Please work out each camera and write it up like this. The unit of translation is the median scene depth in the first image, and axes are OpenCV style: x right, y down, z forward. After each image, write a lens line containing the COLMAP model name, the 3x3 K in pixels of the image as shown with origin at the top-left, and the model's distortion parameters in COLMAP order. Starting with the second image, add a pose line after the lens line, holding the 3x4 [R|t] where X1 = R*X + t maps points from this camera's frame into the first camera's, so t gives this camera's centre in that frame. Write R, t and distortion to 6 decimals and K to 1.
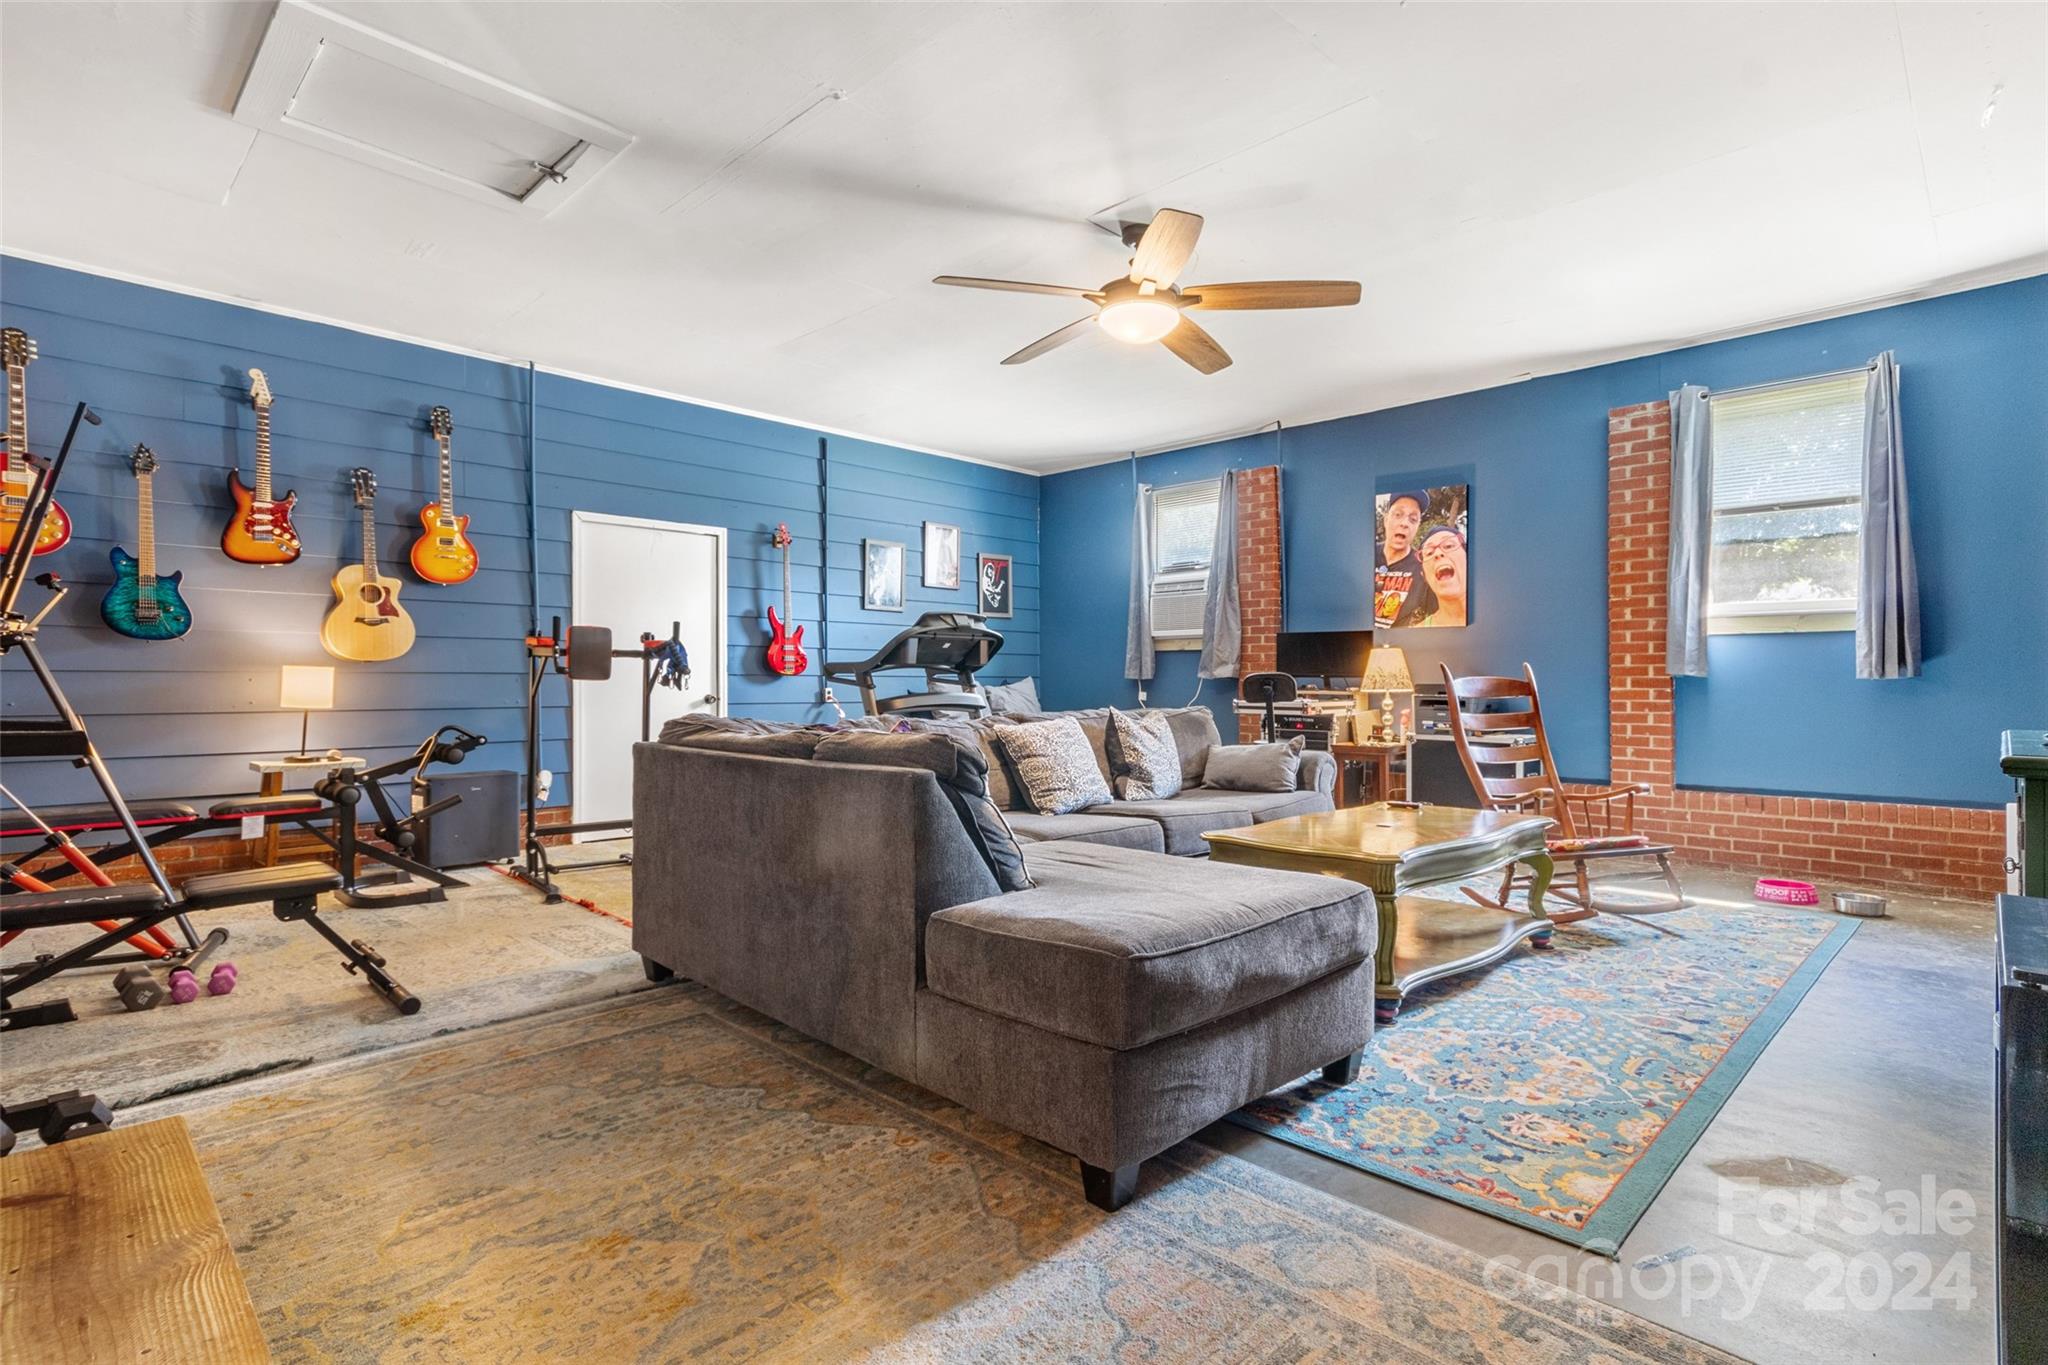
lens RADIAL K [[1012.1, 0, 1020.3], [0, 1012.1, 679.3], [0, 0, 1]] dist [0.022483, 0.000430]
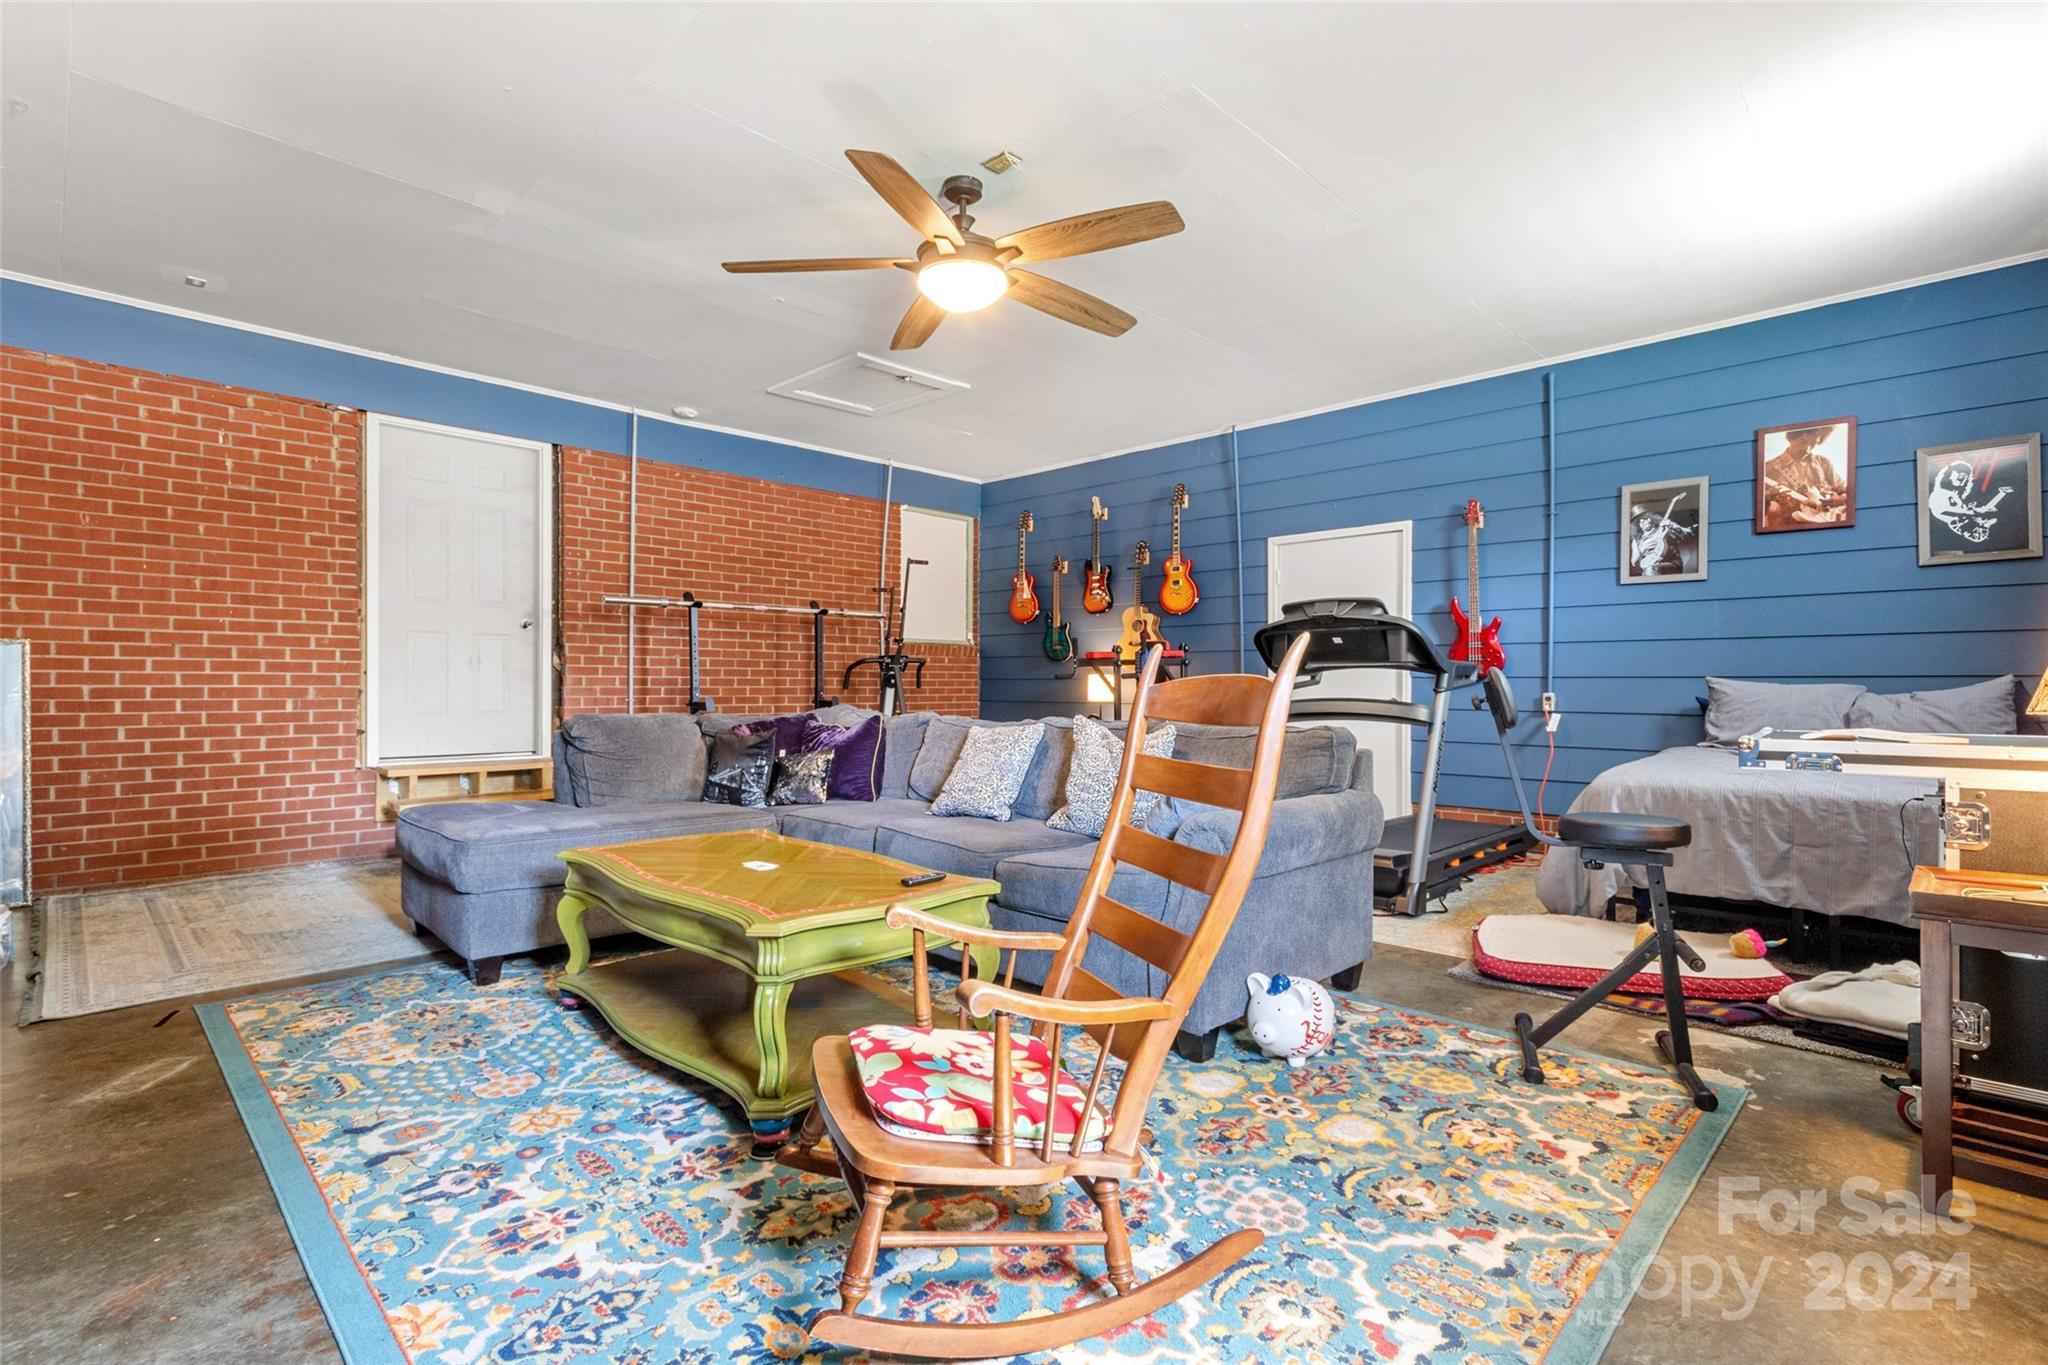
lens RADIAL K [[968.3, 0, 1020.6], [0, 968.3, 685.5], [0, 0, 1]] dist [0.001443, -0.000291]
pose [[-0.007218, -0.001594, -0.999973, 1.194532], [-0.001640, 0.999997, -0.001582, 0.008105], [0.999973, 0.001629, -0.007221, 1.303286]]
